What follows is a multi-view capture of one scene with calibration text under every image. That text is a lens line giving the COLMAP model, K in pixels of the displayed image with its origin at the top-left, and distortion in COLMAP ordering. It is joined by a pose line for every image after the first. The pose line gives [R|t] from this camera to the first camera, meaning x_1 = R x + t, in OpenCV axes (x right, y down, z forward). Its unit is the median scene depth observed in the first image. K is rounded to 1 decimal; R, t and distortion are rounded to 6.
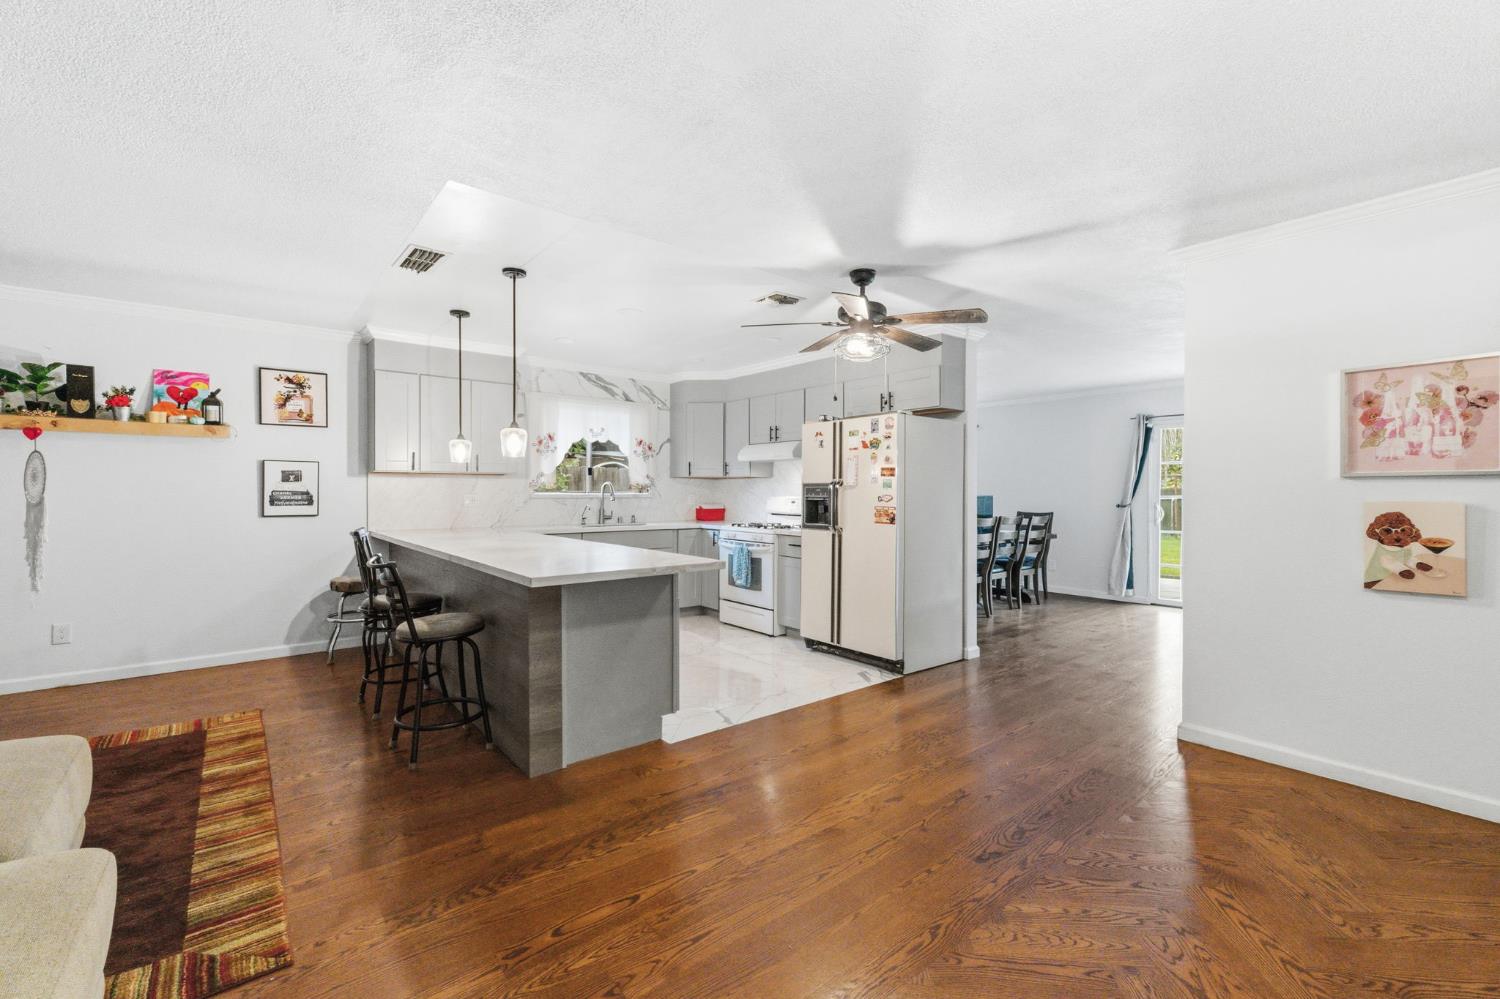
lens RADIAL K [[644.0, 0, 742.2], [0, 644.0, 492.1], [0, 0, 1]] dist [0.010168, -0.001264]
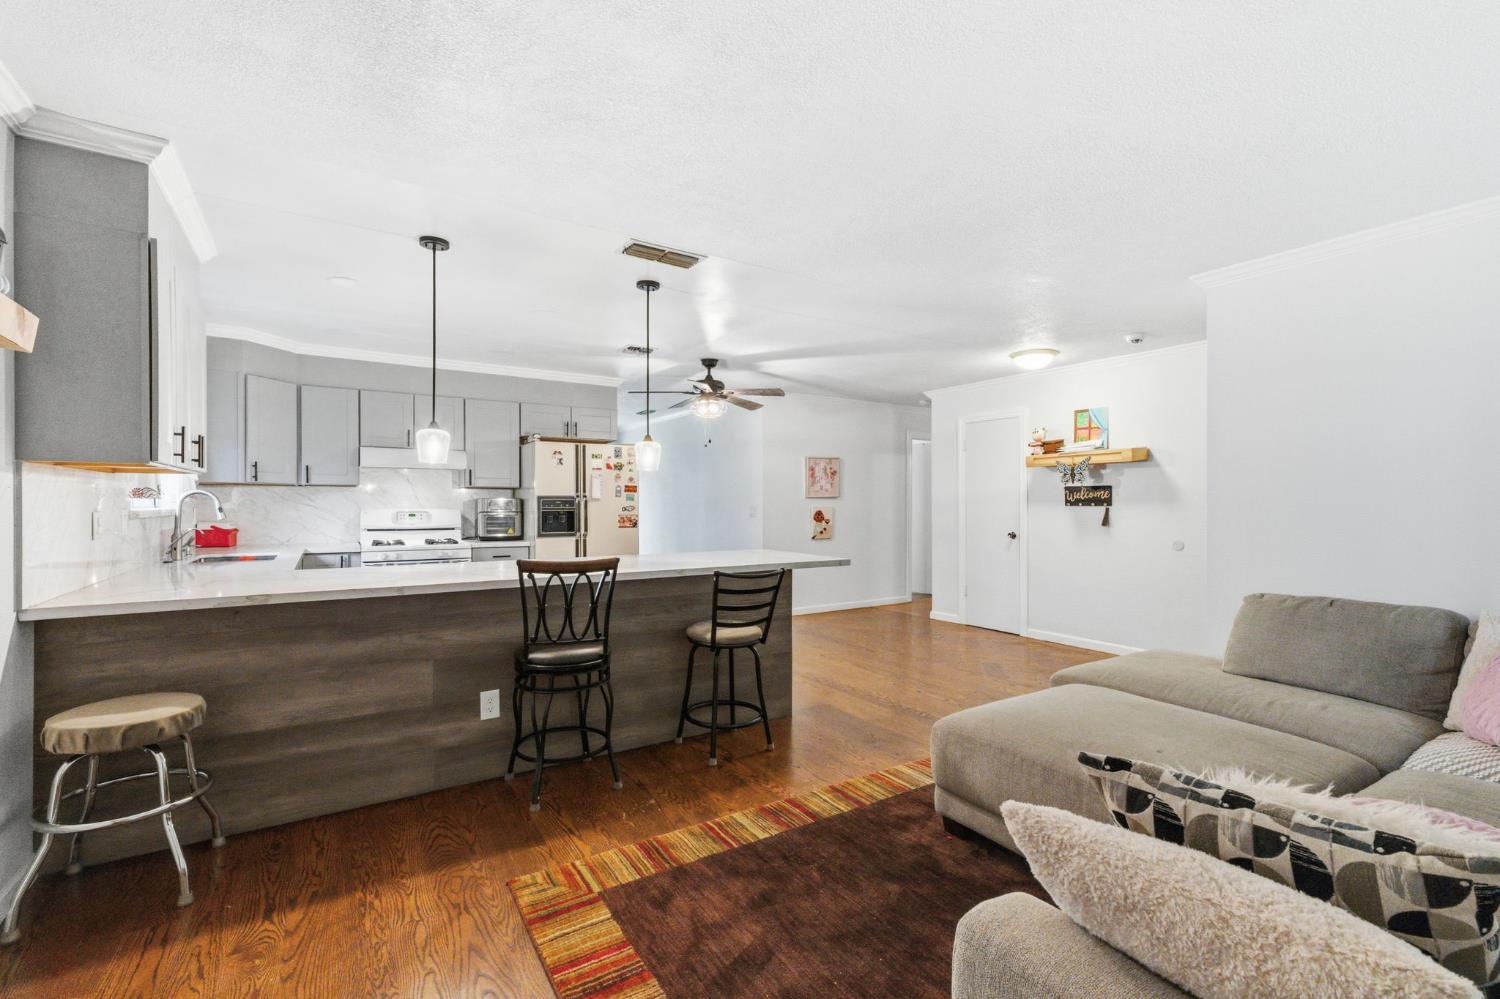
lens RADIAL K [[644.0, 0, 763.1], [0, 644.0, 508.0], [0, 0, 1]] dist [0.010168, -0.001264]
pose [[0.103181, -0.012279, 0.994587, -0.966552], [0.000009, 0.999924, 0.012344, -0.007211], [-0.994663, -0.001265, 0.103173, 0.527039]]
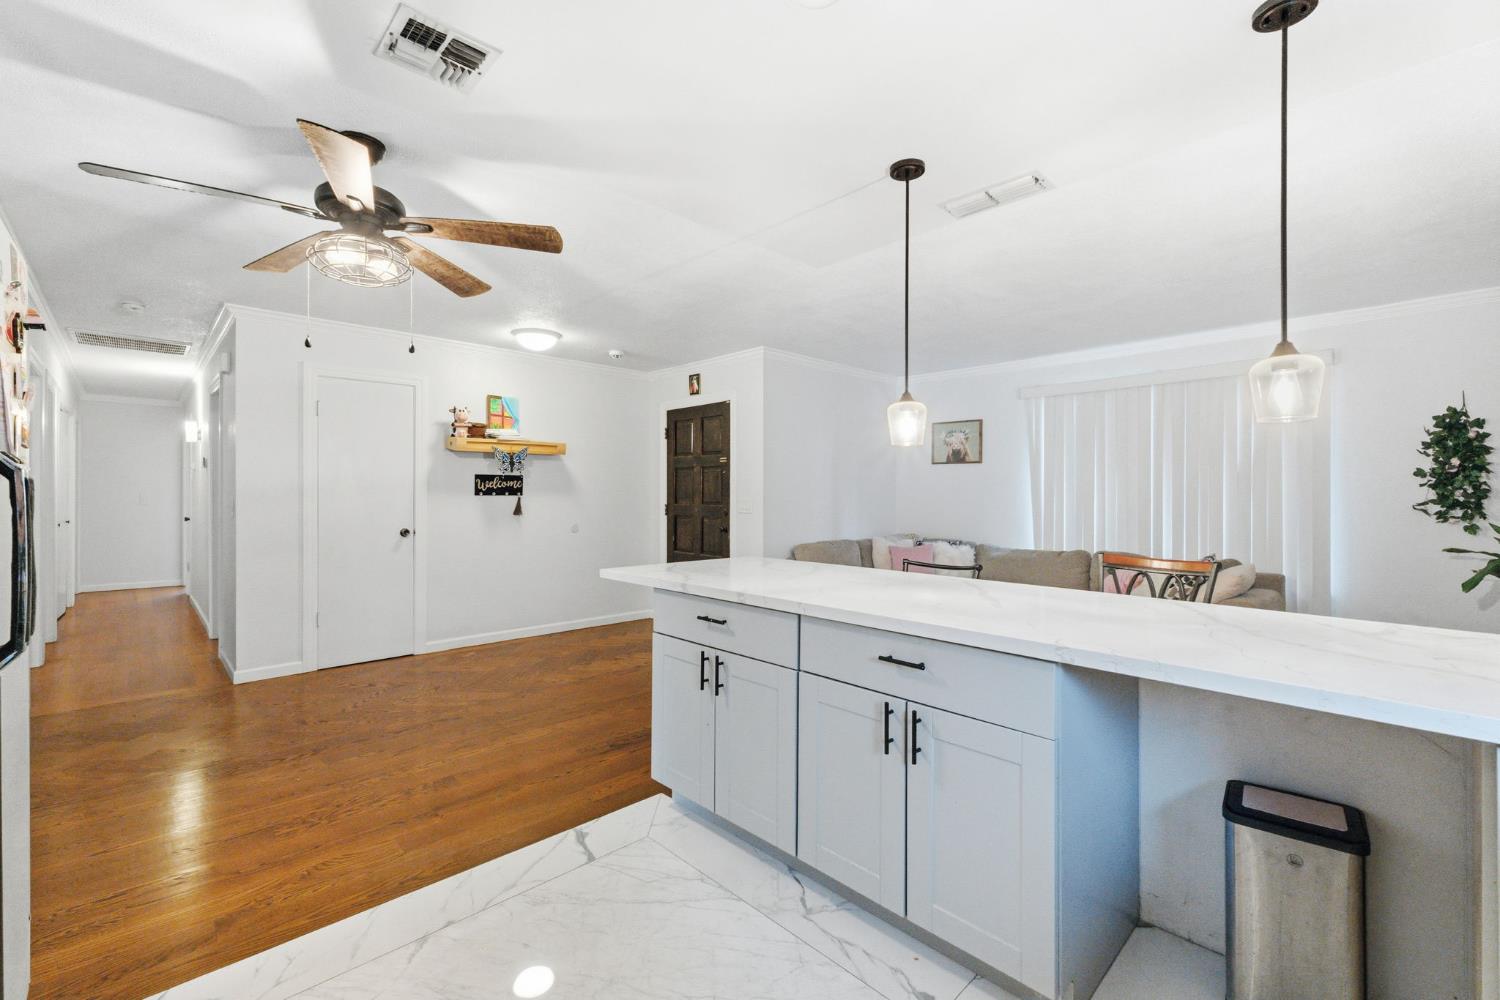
lens RADIAL K [[644.0, 0, 737.6], [0, 644.0, 493.2], [0, 0, 1]] dist [0.010168, -0.001264]
pose [[-0.997472, -0.008485, -0.070555, -0.098571], [-0.008266, 0.999960, -0.003395, -0.000213], [0.070581, -0.002803, -0.997502, 1.215720]]
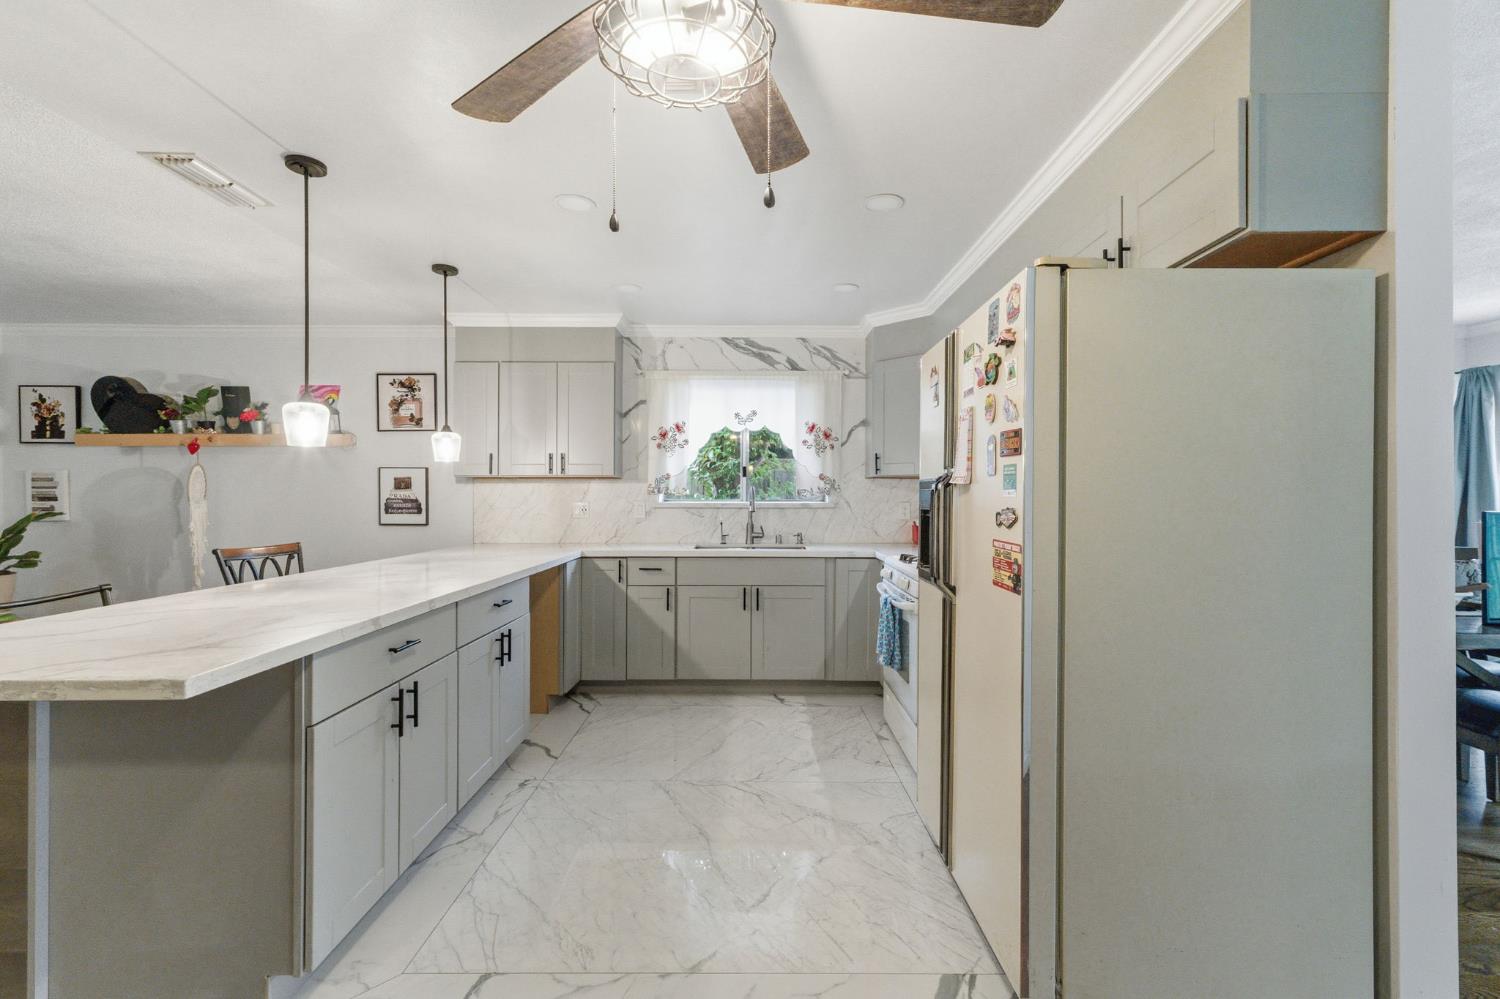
lens RADIAL K [[644.0, 0, 749.3], [0, 644.0, 496.2], [0, 0, 1]] dist [0.010168, -0.001264]
pose [[0.776424, -0.003500, -0.630201, 0.302208], [0.000078, 0.999985, -0.005458, -0.000382], [0.630211, 0.004188, 0.776413, 0.570796]]
